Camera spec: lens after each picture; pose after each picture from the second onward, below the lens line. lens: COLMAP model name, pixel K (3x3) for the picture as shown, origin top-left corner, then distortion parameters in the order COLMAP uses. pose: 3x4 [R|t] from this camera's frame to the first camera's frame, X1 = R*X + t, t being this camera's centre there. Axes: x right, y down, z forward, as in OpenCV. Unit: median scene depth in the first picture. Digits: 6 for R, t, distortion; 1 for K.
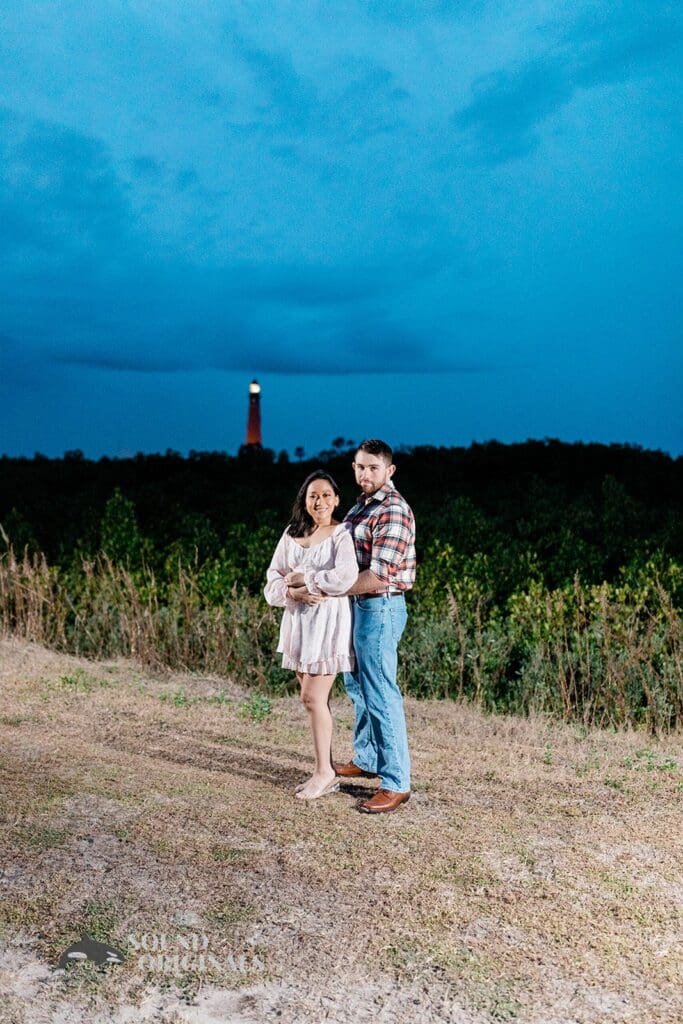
lens RADIAL K [[1012.1, 0, 341.5], [0, 1012.1, 512.0], [0, 0, 1]] dist [-0.007990, -0.009268]
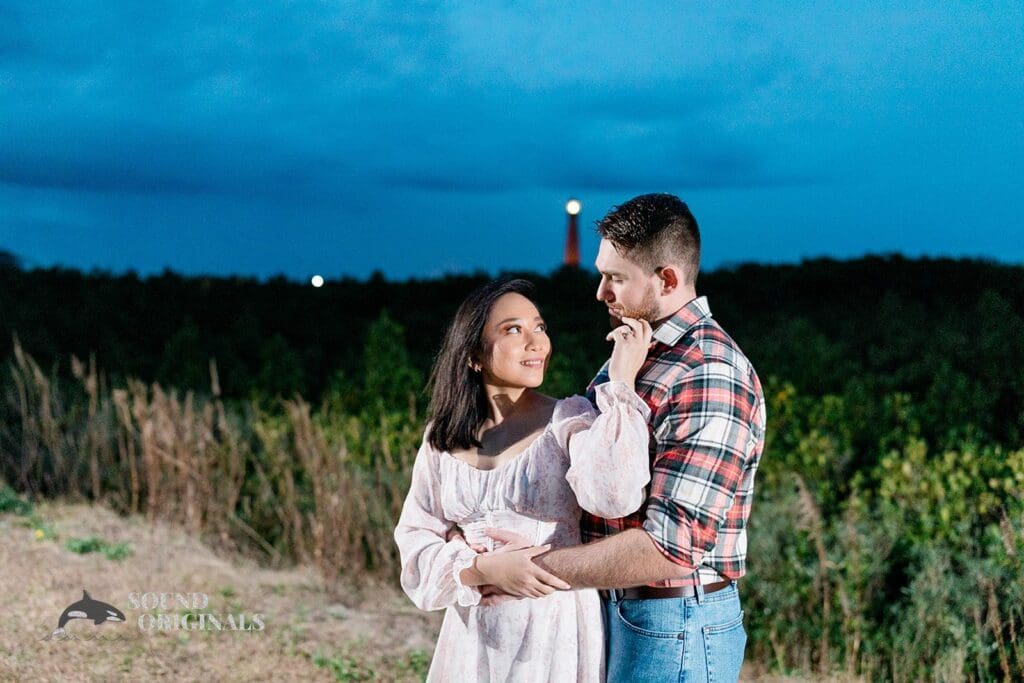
lens RADIAL K [[1010.5, 0, 512.0], [0, 1010.5, 341.5], [0, 0, 1]] dist [0.001926, -0.010036]
pose [[0.989317, 0.000017, -0.145778, 0.013132], [0.001481, 0.999947, 0.010170, -0.007752], [0.145770, -0.010277, 0.989265, 0.245016]]
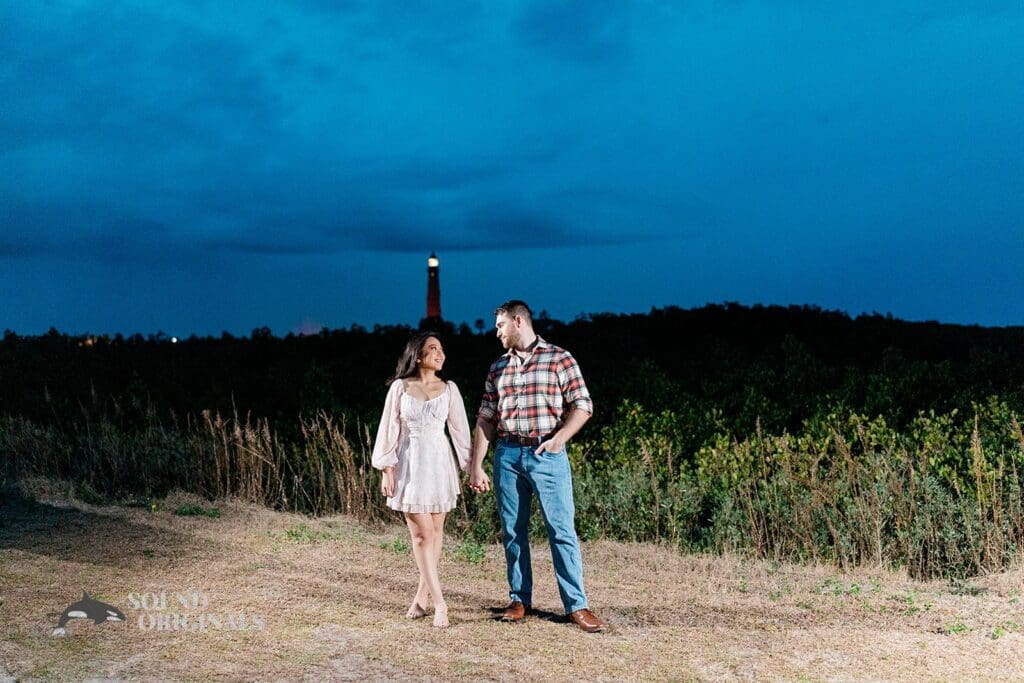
lens RADIAL K [[1010.0, 0, 512.0], [0, 1010.0, 341.5], [0, 0, 1]] dist [0.004342, -0.015994]
pose [[0.999531, -0.029224, -0.009161, -0.013242], [0.028824, 0.998740, -0.041080, 0.007771], [0.010350, 0.040796, 0.999114, -0.049252]]
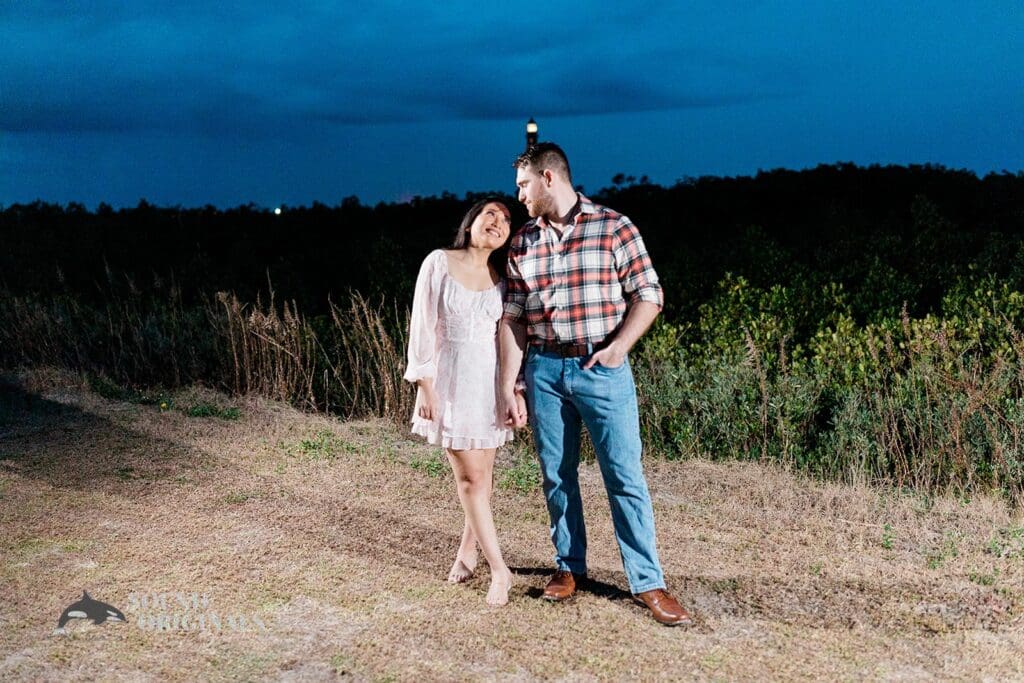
lens RADIAL K [[1010.0, 0, 512.0], [0, 1010.0, 341.5], [0, 0, 1]] dist [0.004342, -0.015994]
pose [[0.993281, -0.027481, -0.112415, 0.003091], [0.037265, 0.995608, 0.085878, 0.004630], [0.109562, -0.089491, 0.989943, 0.095619]]
